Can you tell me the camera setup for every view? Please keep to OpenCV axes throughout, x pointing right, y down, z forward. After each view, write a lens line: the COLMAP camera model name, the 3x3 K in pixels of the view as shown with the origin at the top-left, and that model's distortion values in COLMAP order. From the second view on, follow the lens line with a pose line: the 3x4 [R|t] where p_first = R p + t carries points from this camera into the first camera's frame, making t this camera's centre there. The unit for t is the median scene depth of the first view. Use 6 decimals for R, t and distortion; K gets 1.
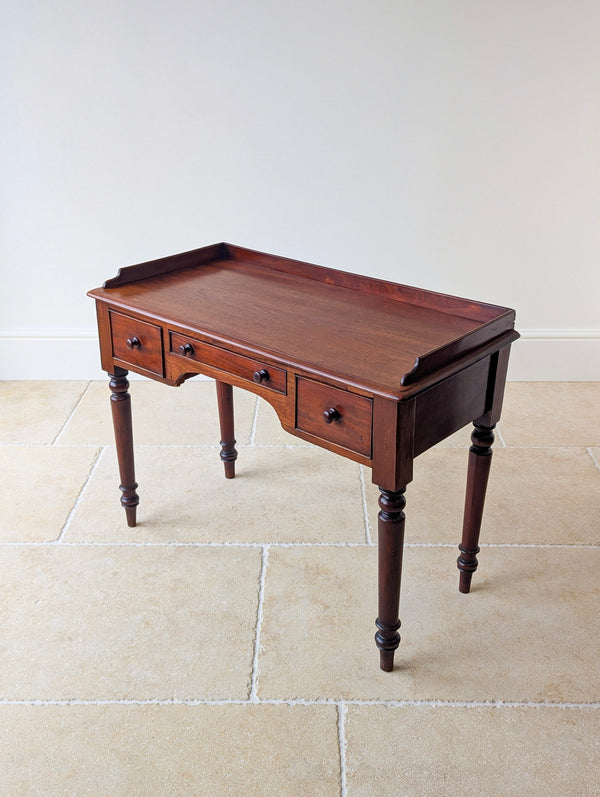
lens RADIAL K [[870.4, 0, 308.5], [0, 870.4, 377.7], [0, 0, 1]] dist [0.048061, 0.000000]
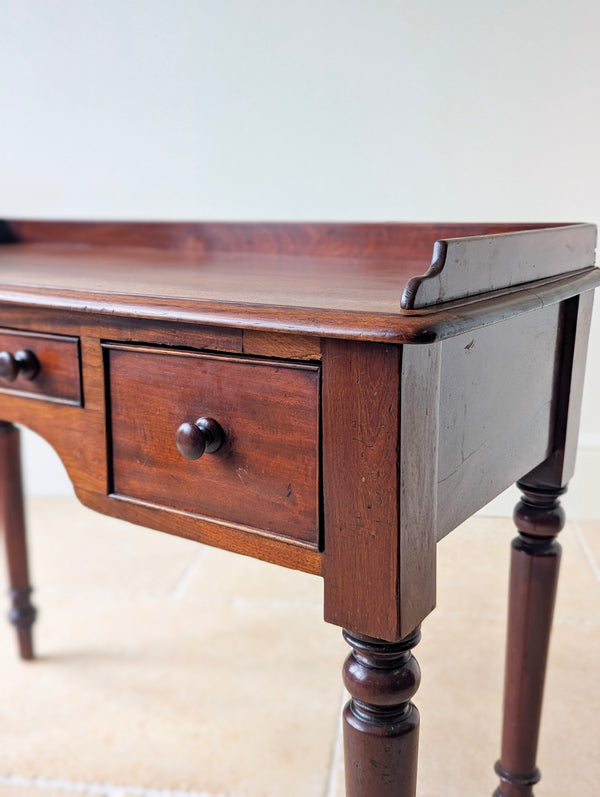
lens RADIAL K [[873.5, 0, 308.4], [0, 873.5, 395.8], [0, 0, 1]] dist [0.010451, 0.000000]
pose [[0.989744, -0.032110, 0.139195, 0.017550], [0.056762, 0.982584, -0.176938, 0.081309], [-0.131089, 0.183024, 0.974329, 0.556532]]
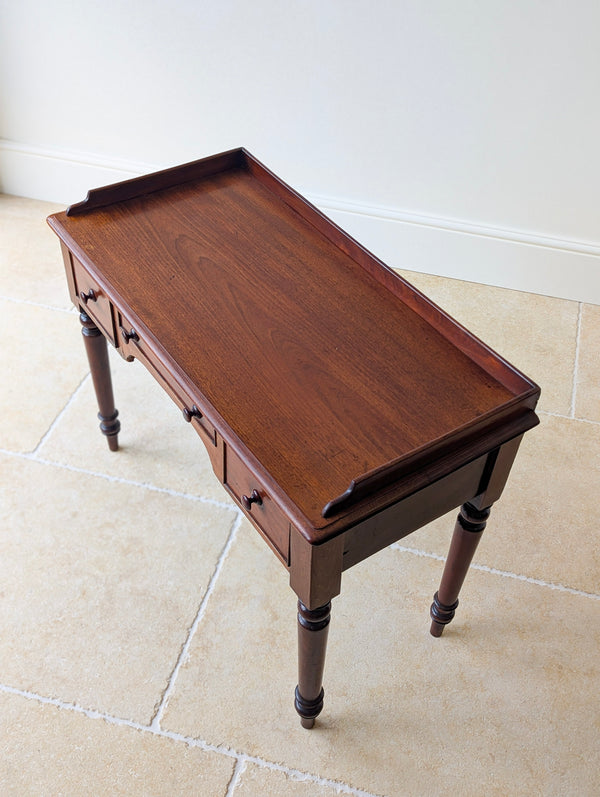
lens RADIAL K [[870.4, 0, 306.9], [0, 870.4, 388.3], [0, 0, 1]] dist [0.048061, 0.000000]
pose [[0.965199, 0.203083, -0.164764, 0.160988], [-0.134639, 0.926017, 0.352655, -0.293501], [0.224193, -0.318199, 0.921134, 0.269220]]
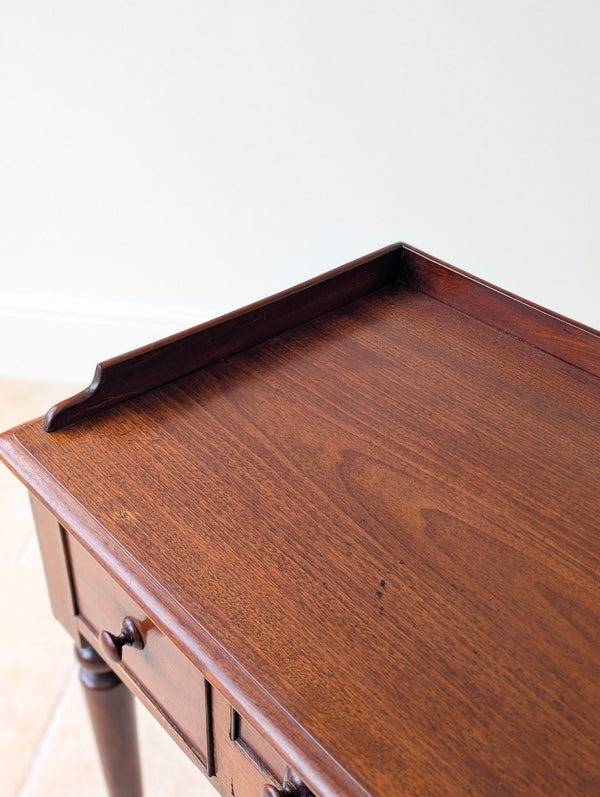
lens RADIAL K [[873.5, 0, 302.8], [0, 873.5, 384.3], [0, 0, 1]] dist [0.010451, 0.000000]
pose [[0.991987, 0.086449, -0.092130, -0.122586], [-0.067050, 0.978302, 0.196033, -0.203755], [0.107078, -0.188284, 0.976260, 0.759378]]
